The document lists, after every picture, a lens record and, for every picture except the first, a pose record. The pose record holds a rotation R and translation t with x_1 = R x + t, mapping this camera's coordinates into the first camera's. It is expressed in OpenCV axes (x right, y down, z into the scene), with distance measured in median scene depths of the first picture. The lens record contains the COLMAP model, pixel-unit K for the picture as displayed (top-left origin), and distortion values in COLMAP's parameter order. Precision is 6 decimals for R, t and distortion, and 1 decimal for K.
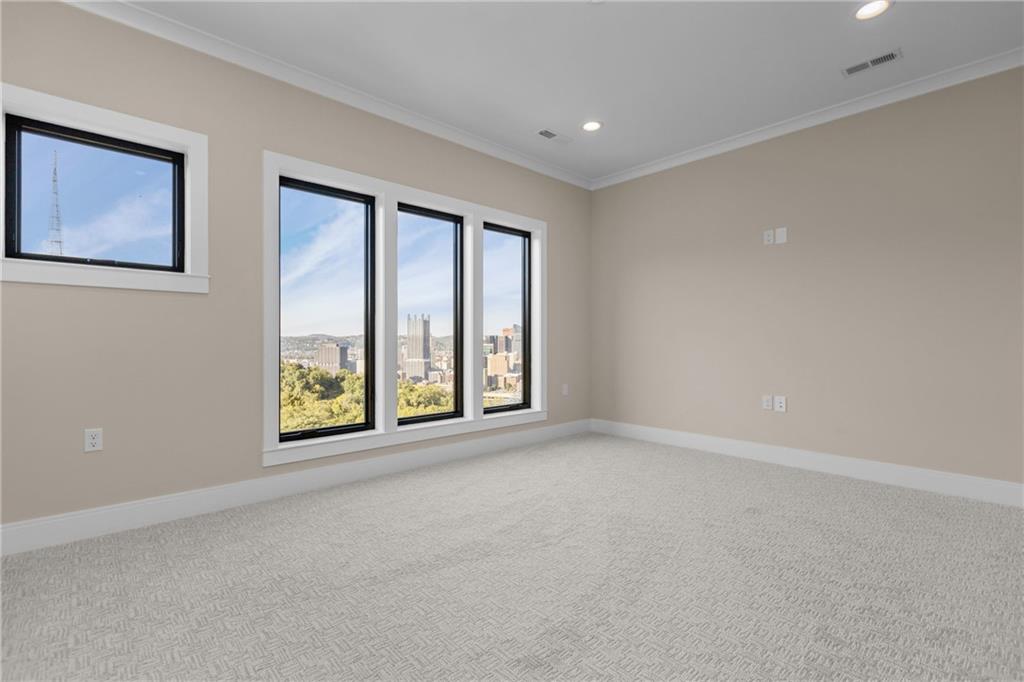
lens RADIAL K [[469.0, 0, 510.5], [0, 469.0, 341.9], [0, 0, 1]] dist [0.002983, 0.000212]
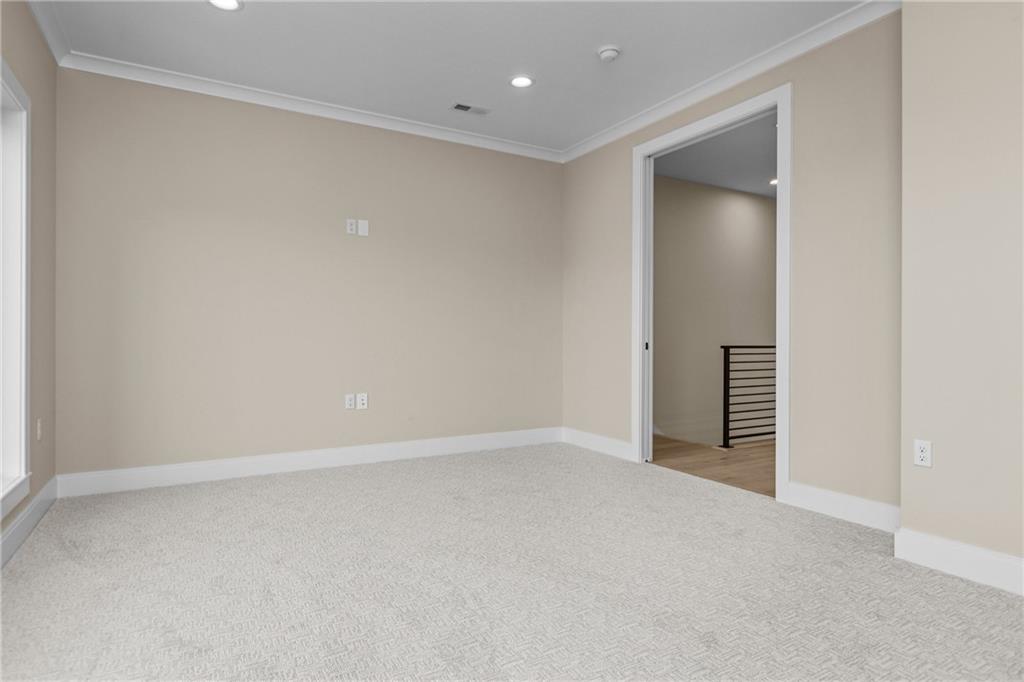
lens RADIAL K [[565.3, 0, 510.7], [0, 565.3, 338.2], [0, 0, 1]] dist [0.000591, -0.000074]
pose [[0.212728, -0.000950, 0.977111, -0.496506], [0.000787, 0.999999, 0.000801, 0.001286], [-0.977111, 0.000598, 0.212729, 0.450873]]
